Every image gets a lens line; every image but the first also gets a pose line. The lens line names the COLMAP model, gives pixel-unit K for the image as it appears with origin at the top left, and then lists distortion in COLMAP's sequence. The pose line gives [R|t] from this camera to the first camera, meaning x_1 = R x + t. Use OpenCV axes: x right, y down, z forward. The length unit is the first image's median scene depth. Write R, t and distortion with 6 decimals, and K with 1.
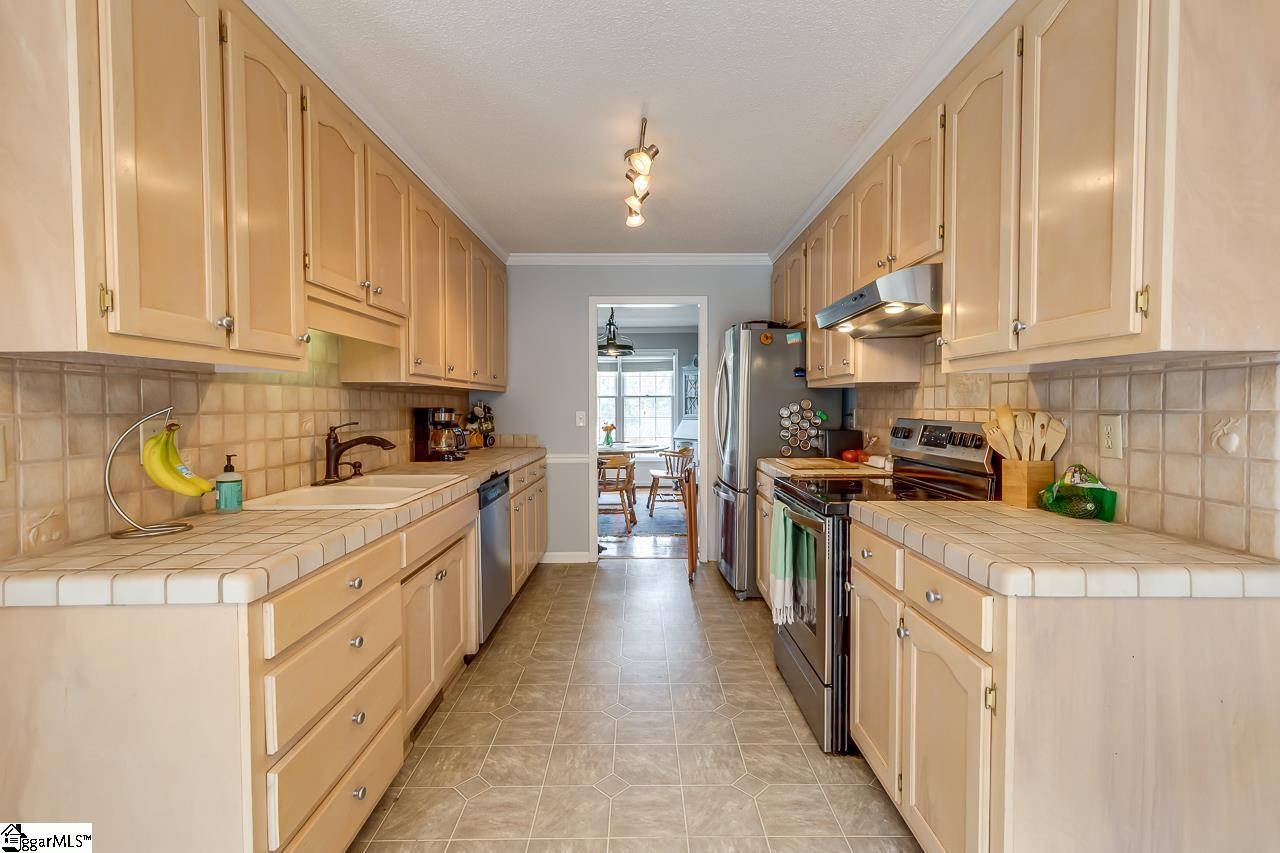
lens RADIAL K [[579.1, 0, 644.0], [0, 579.1, 414.9], [0, 0, 1]] dist [0.009754, -0.000240]
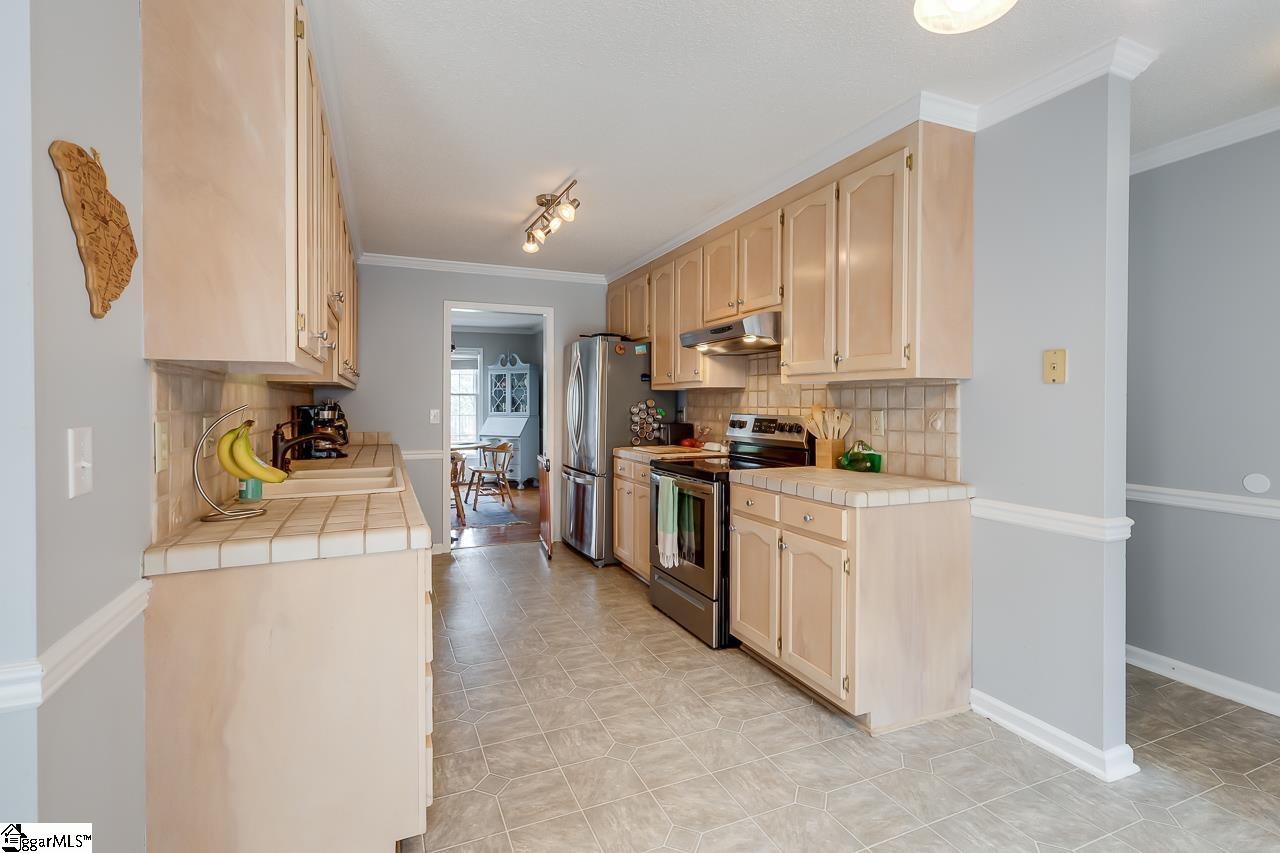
lens RADIAL K [[589.3, 0, 624.9], [0, 589.3, 403.0], [0, 0, 1]] dist [0.022793, -0.000044]
pose [[0.926973, 0.002427, 0.375119, -0.431685], [0.003804, 0.999867, -0.015869, 0.001782], [-0.375108, 0.016137, 0.926841, -0.269249]]
